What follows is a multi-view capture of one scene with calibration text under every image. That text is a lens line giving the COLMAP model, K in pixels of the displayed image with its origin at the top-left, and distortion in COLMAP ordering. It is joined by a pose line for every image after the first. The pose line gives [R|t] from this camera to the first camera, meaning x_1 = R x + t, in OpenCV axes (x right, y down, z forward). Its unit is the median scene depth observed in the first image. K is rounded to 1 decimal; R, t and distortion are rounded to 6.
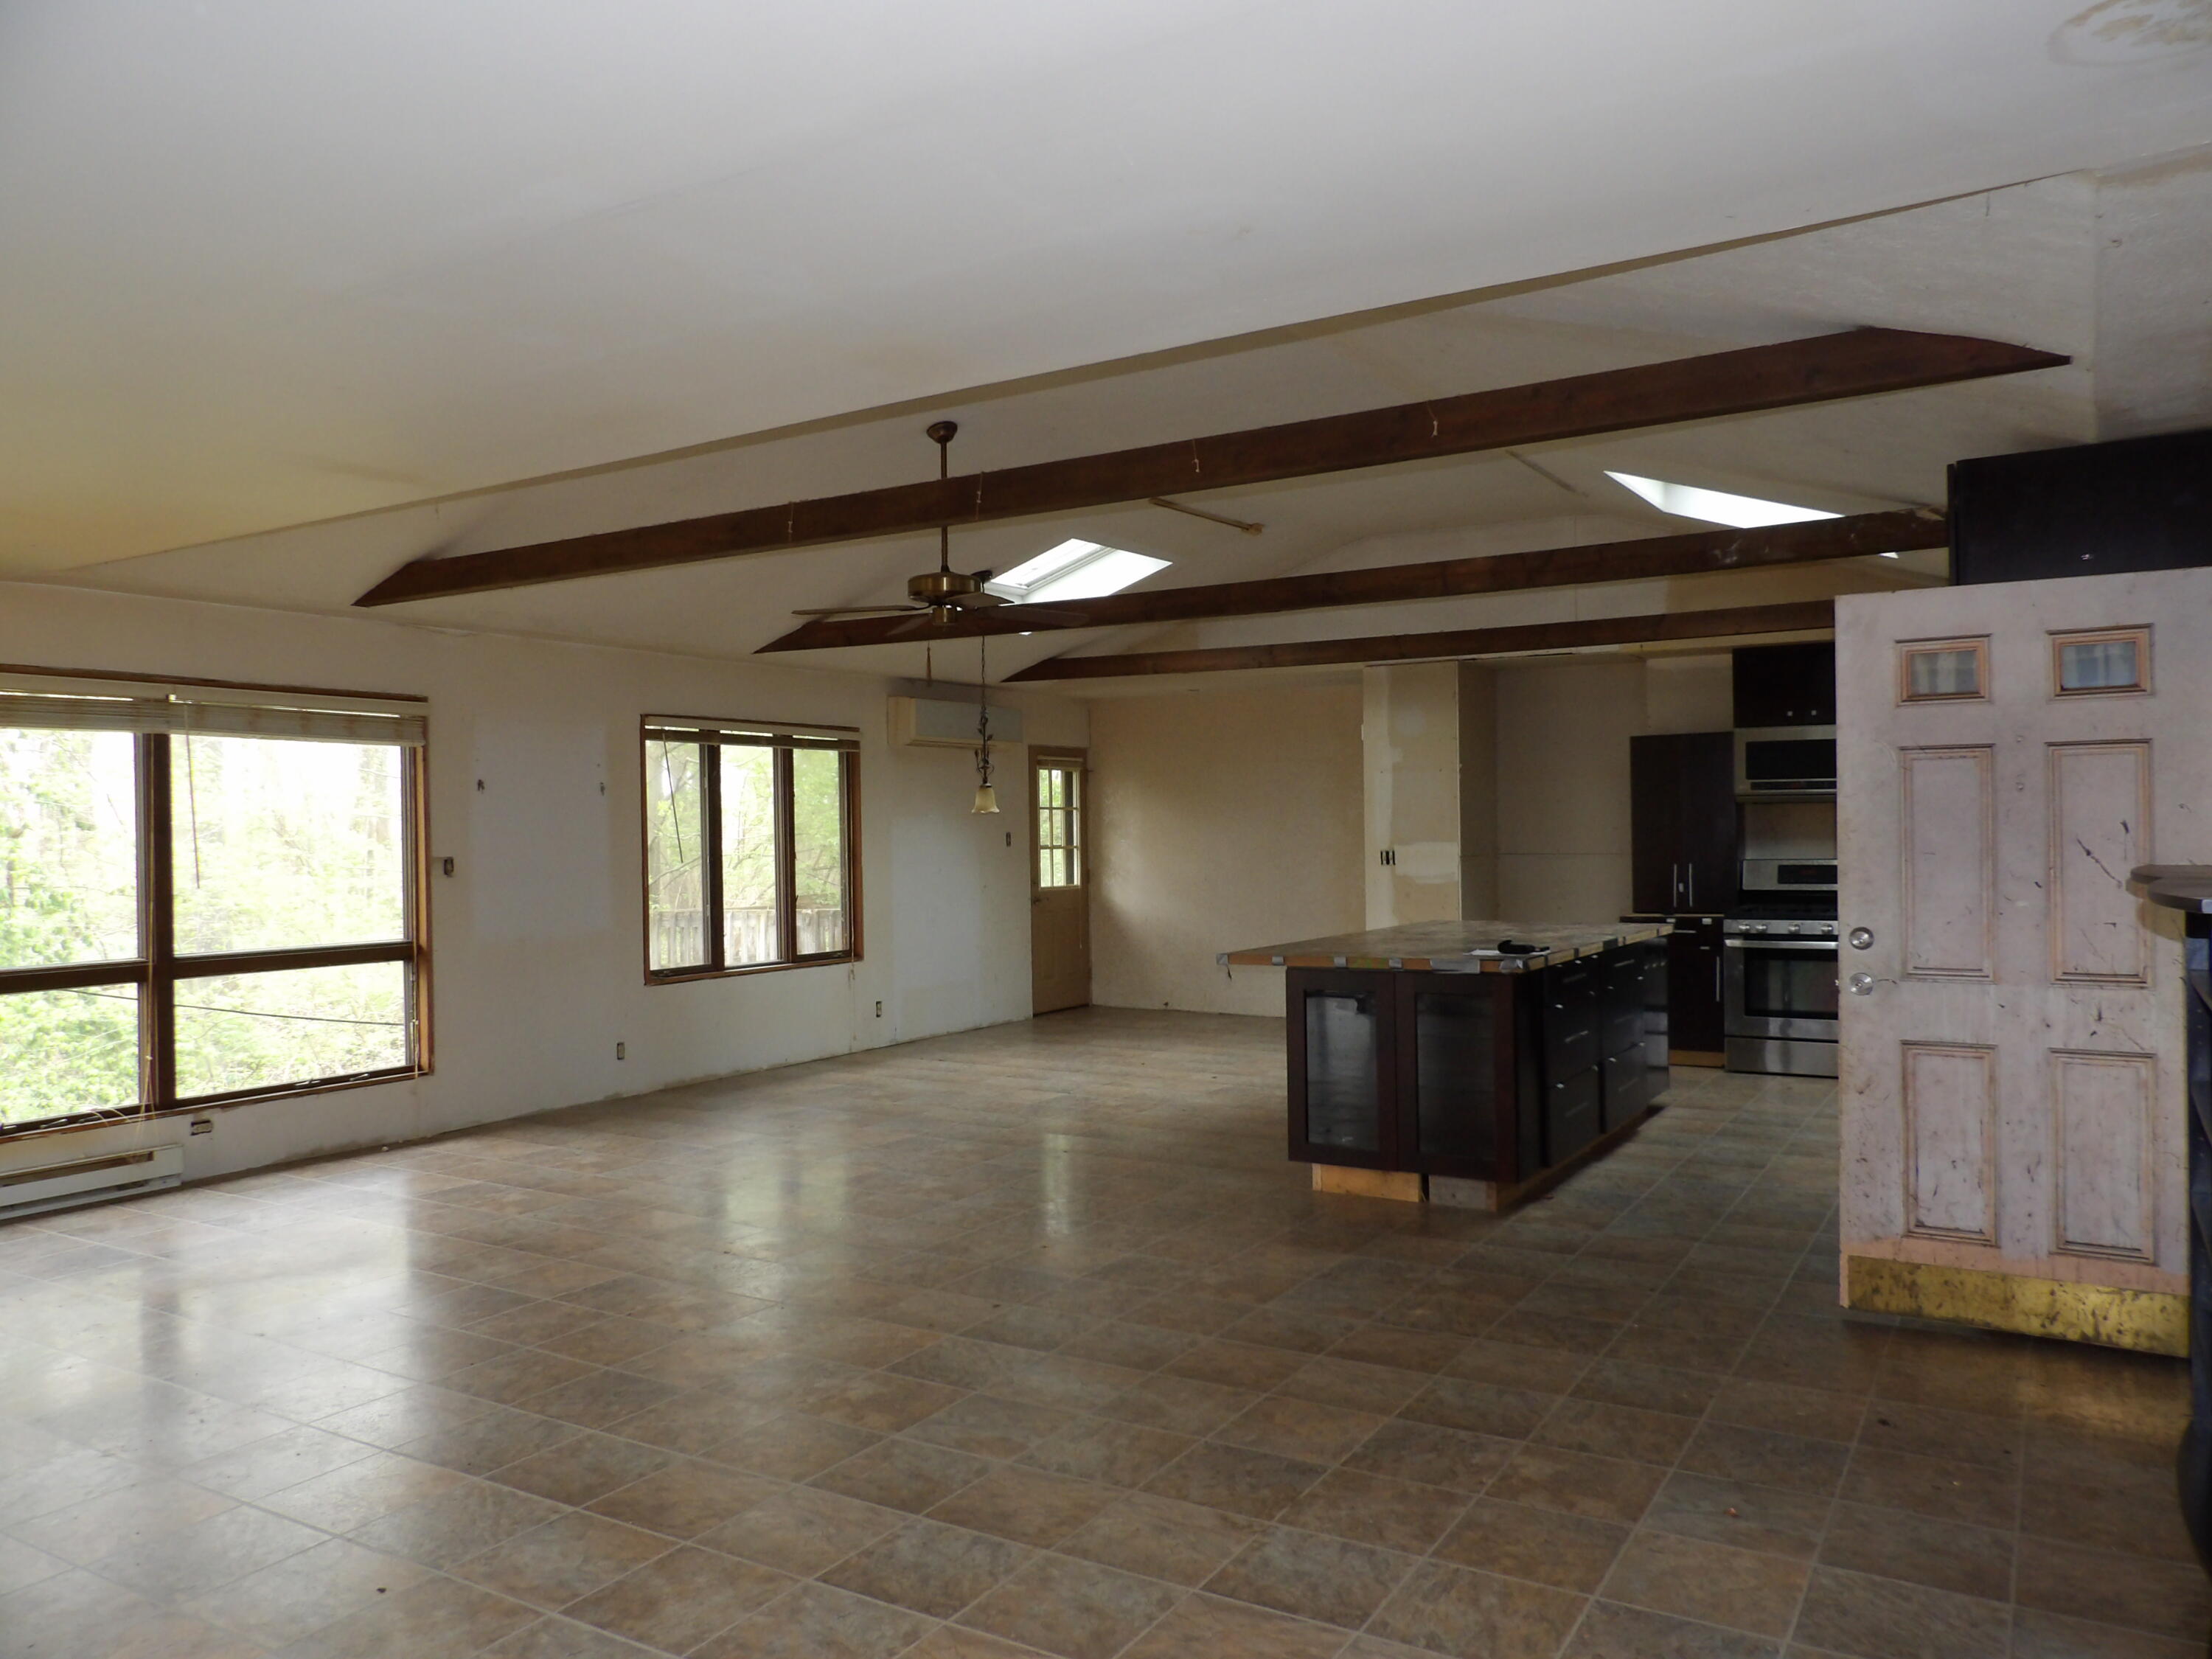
lens RADIAL K [[1638.8, 0, 1106.0], [0, 1638.8, 829.5], [0, 0, 1]] dist [-0.012996, 0.048911]
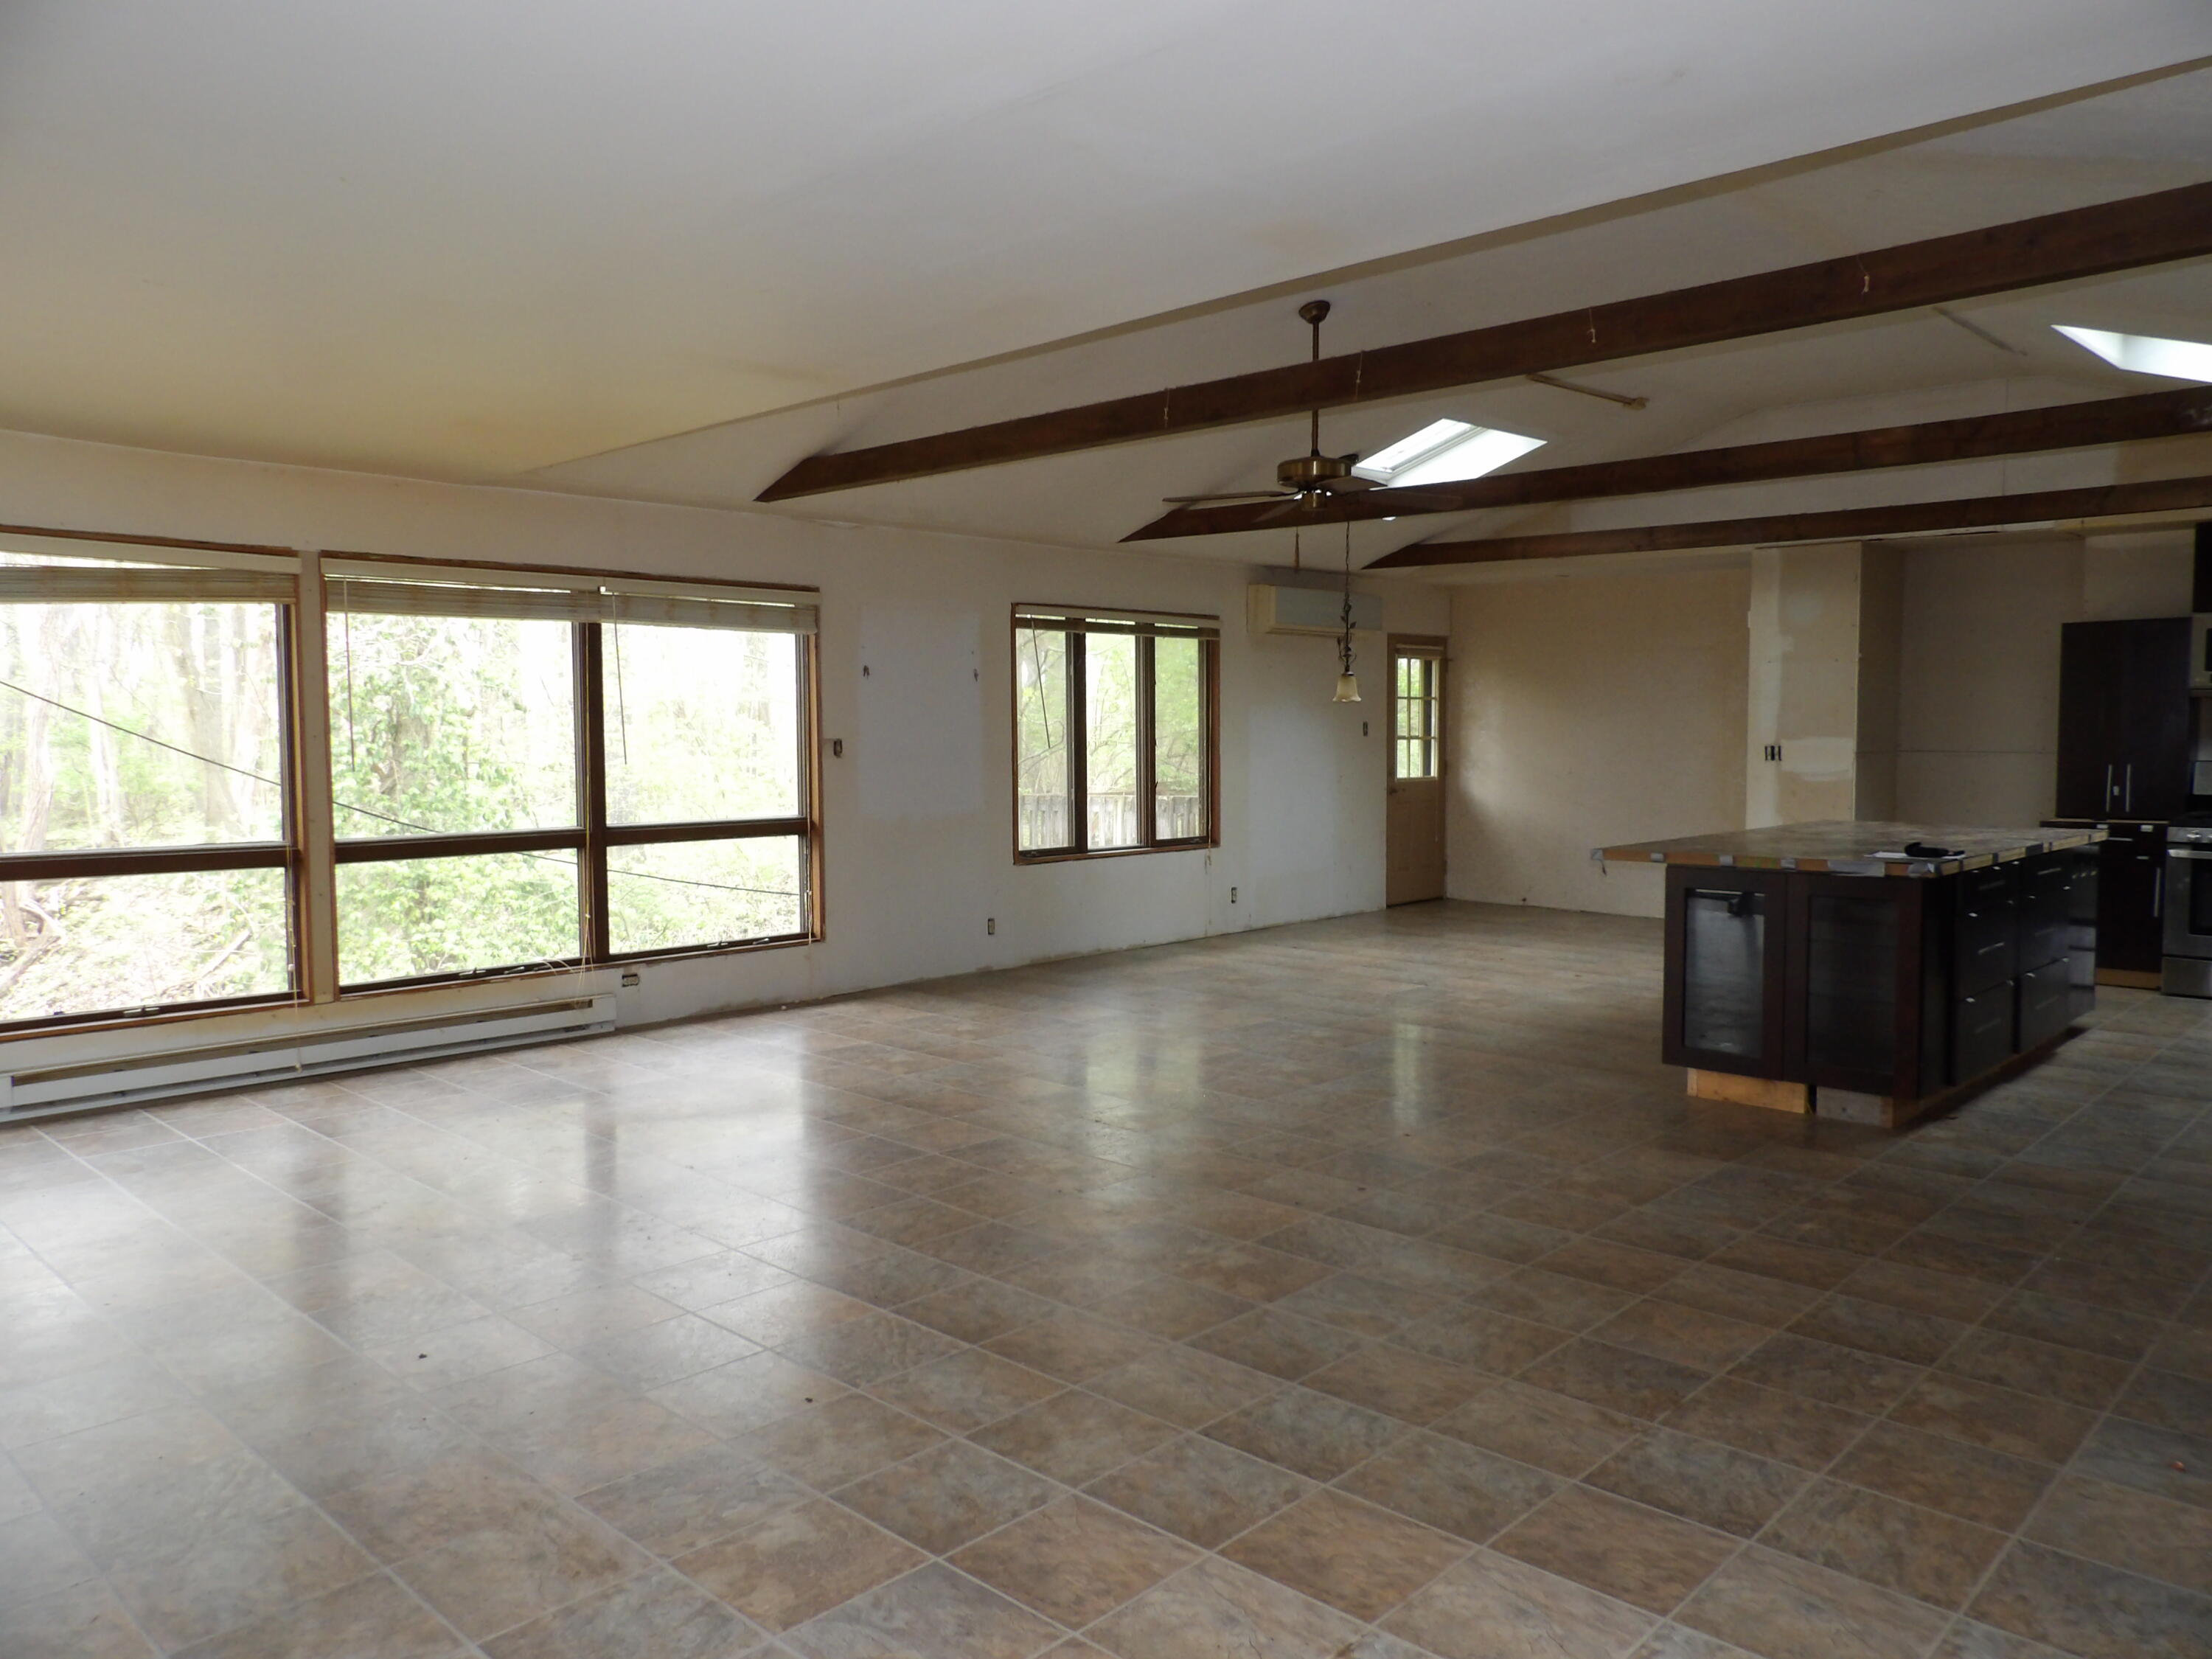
lens RADIAL K [[1634.0, 0, 1106.0], [0, 1634.0, 829.5], [0, 0, 1]] dist [-0.024813, 0.056871]
pose [[0.977833, 0.024559, -0.207942, -0.012549], [-0.010517, 0.997605, 0.068365, 0.001611], [0.209123, -0.064663, 0.975749, -0.000900]]
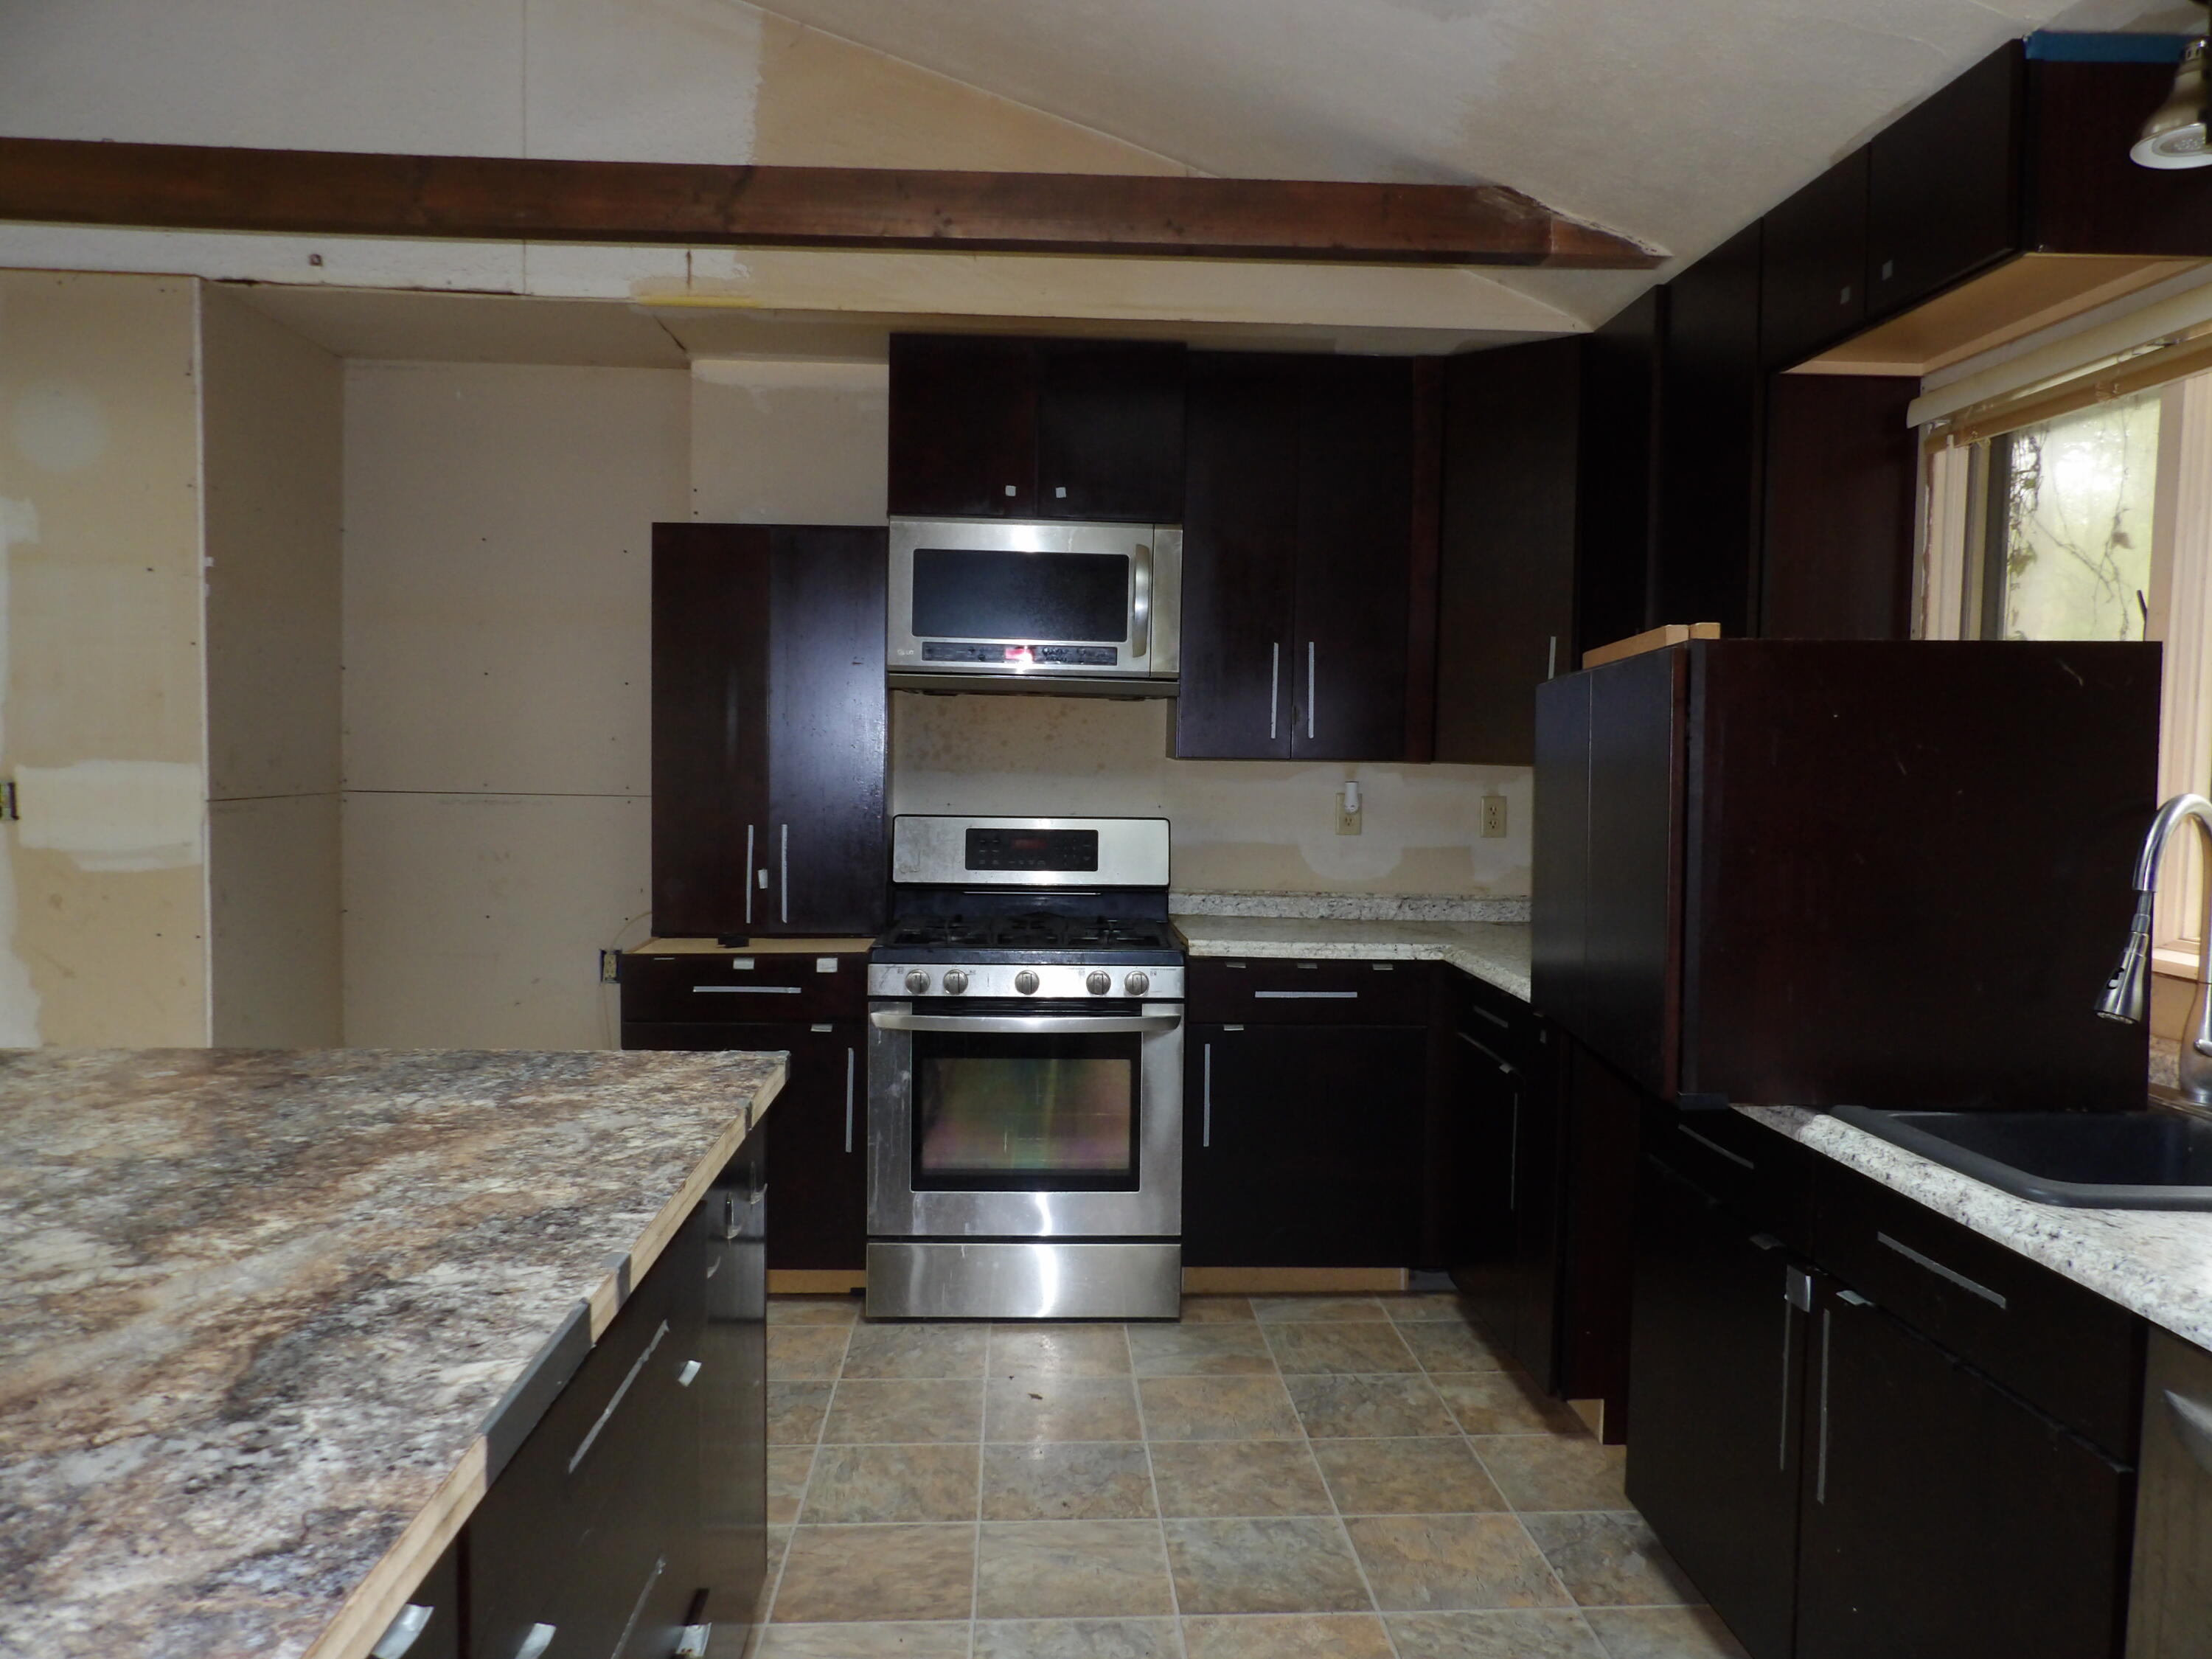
lens RADIAL K [[1638.8, 0, 1106.0], [0, 1638.8, 829.5], [0, 0, 1]] dist [-0.012996, 0.048911]
pose [[0.823234, -0.003540, 0.567691, 0.303666], [-0.031101, 0.998198, 0.051326, -0.005332], [-0.566849, -0.059909, 0.821640, 1.002634]]
